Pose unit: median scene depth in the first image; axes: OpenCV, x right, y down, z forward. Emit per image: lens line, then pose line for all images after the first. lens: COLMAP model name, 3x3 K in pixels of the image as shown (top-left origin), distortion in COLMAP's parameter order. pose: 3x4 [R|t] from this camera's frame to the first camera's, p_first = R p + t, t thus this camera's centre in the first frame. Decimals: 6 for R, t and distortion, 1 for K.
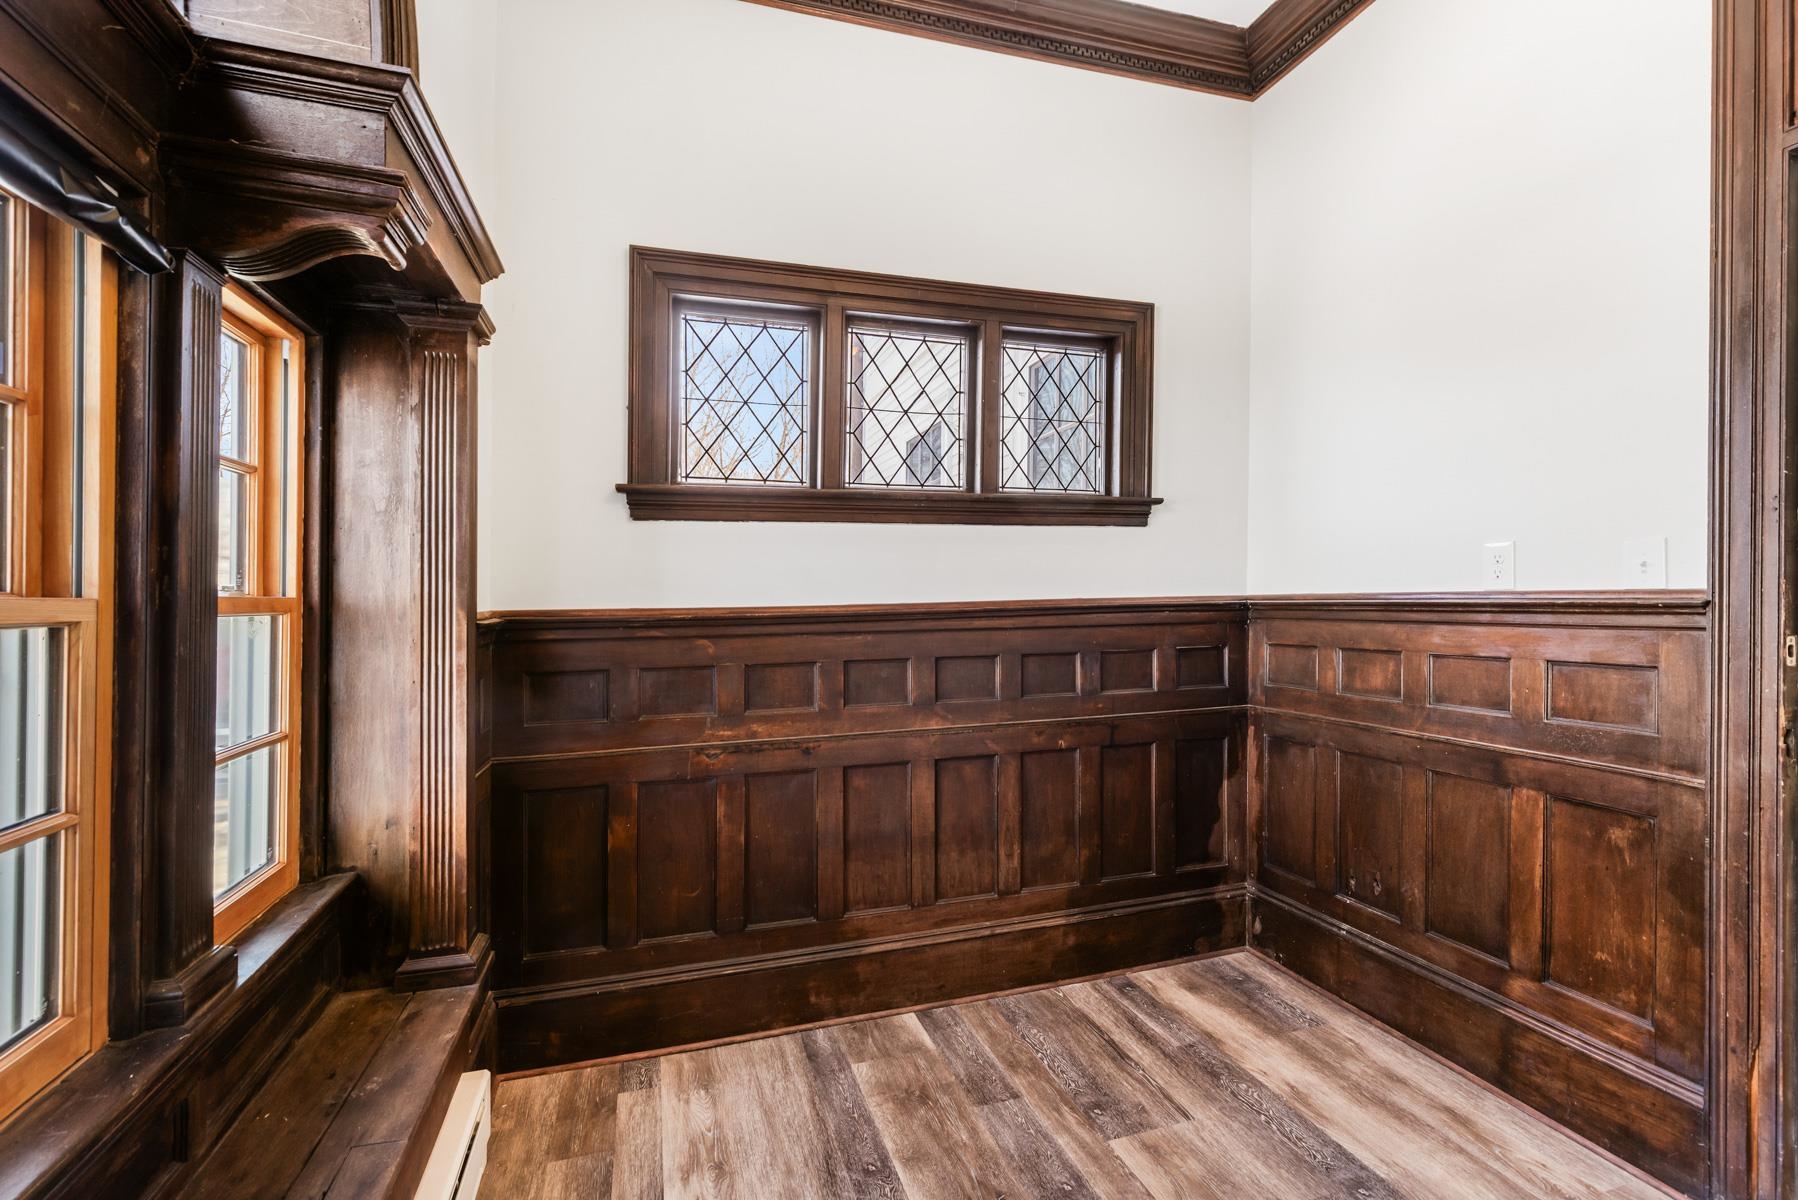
lens RADIAL K [[813.8, 0, 899.0], [0, 813.8, 600.0], [0, 0, 1]] dist [0.011790, 0.000177]
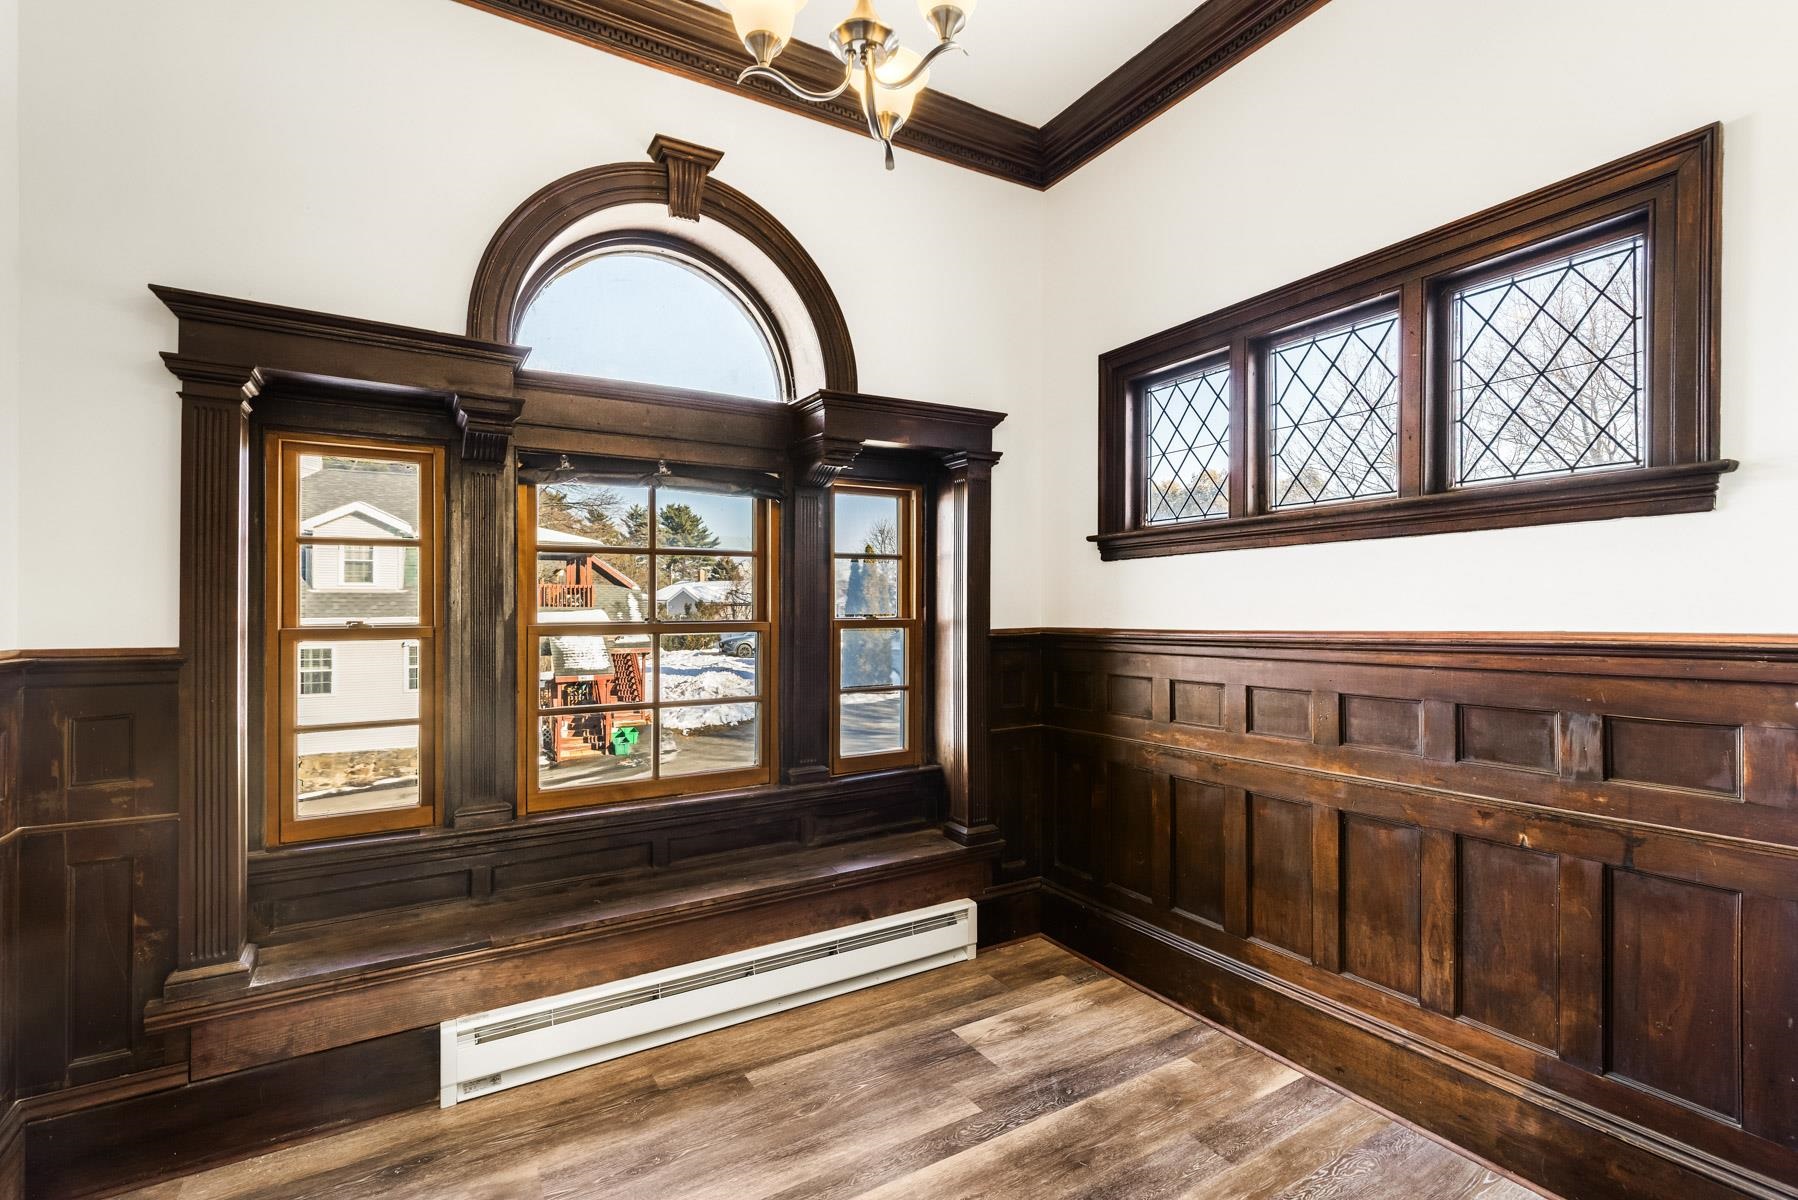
lens RADIAL K [[814.8, 0, 906.7], [0, 814.8, 589.5], [0, 0, 1]] dist [0.002557, 0.000326]
pose [[0.244311, -0.013878, -0.969598, 0.796395], [0.005893, 0.999900, -0.012827, -0.033736], [0.969679, -0.002581, 0.244368, 0.335069]]
